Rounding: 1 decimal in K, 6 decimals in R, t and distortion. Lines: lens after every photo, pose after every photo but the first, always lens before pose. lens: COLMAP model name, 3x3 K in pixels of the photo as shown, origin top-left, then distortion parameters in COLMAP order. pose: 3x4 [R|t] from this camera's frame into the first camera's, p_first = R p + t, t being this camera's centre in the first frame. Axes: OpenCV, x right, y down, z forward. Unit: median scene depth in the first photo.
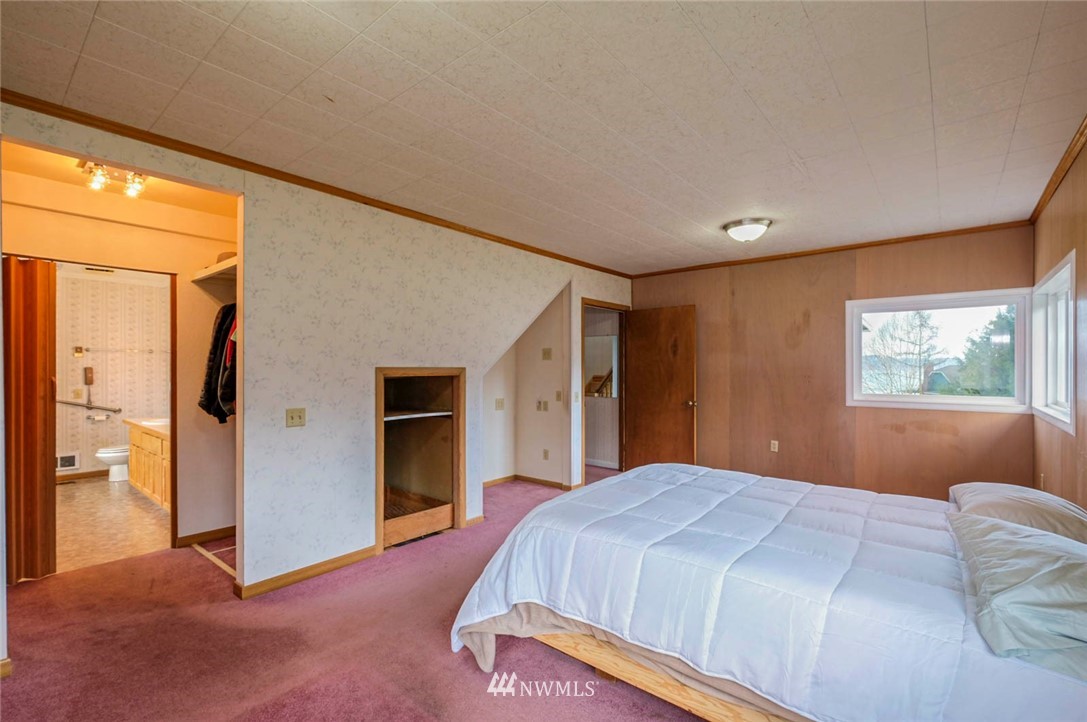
lens RADIAL K [[478.3, 0, 541.7], [0, 478.3, 368.3], [0, 0, 1]] dist [-0.001609, -0.000314]
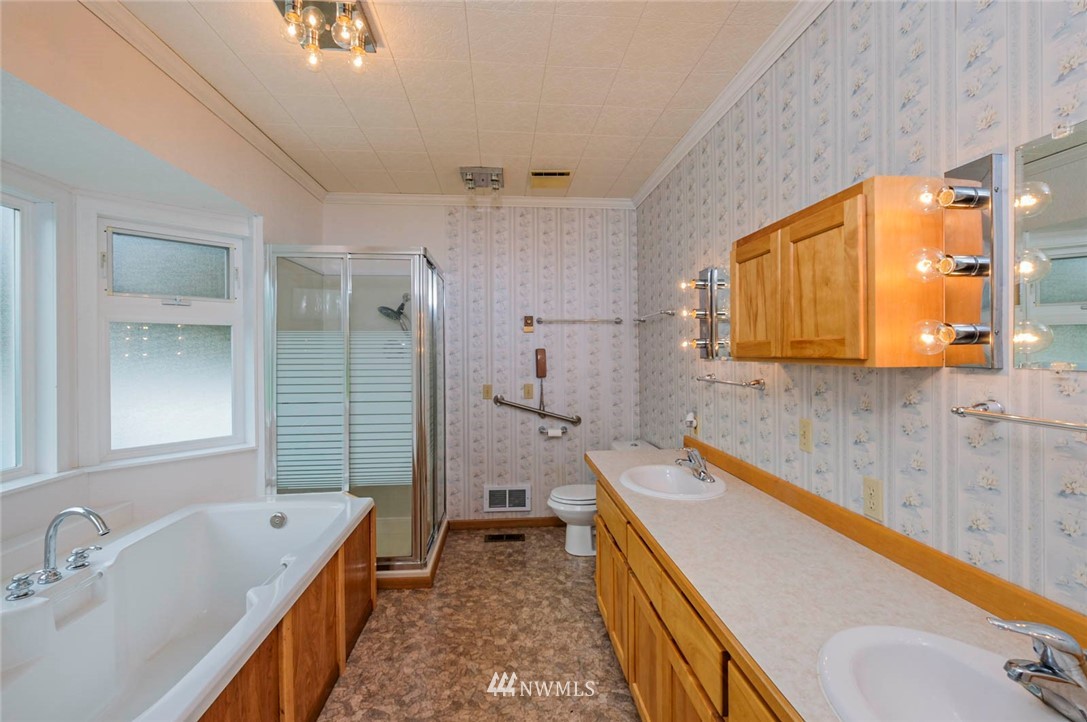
lens RADIAL K [[488.8, 0, 544.6], [0, 488.8, 352.3], [0, 0, 1]] dist [-0.000288, -0.000042]
pose [[0.710958, -0.002182, -0.703231, -0.499607], [0.005493, 0.999982, 0.002451, 0.000397], [0.703213, -0.005605, 0.710957, 0.552931]]
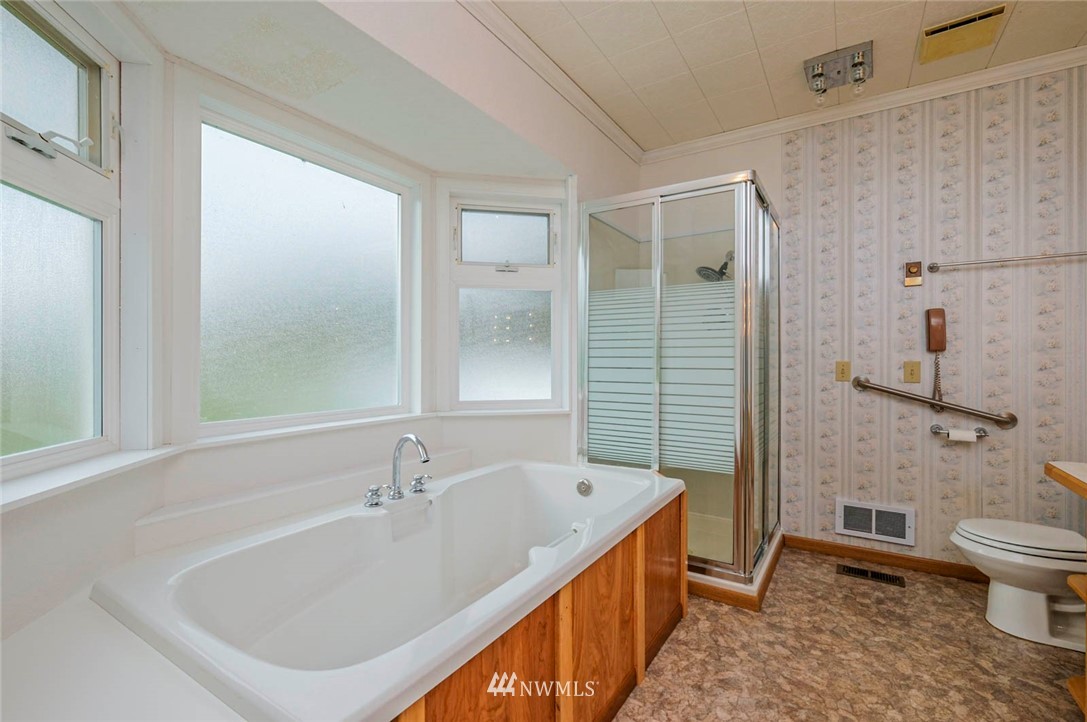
lens RADIAL K [[491.6, 0, 540.0], [0, 491.6, 358.7], [0, 0, 1]] dist [-0.002911, -0.000127]
pose [[0.134957, 0.001723, -0.990850, -0.571747], [-0.000056, 0.999998, 0.001732, 0.039971], [0.990851, -0.000178, 0.134957, 0.600713]]
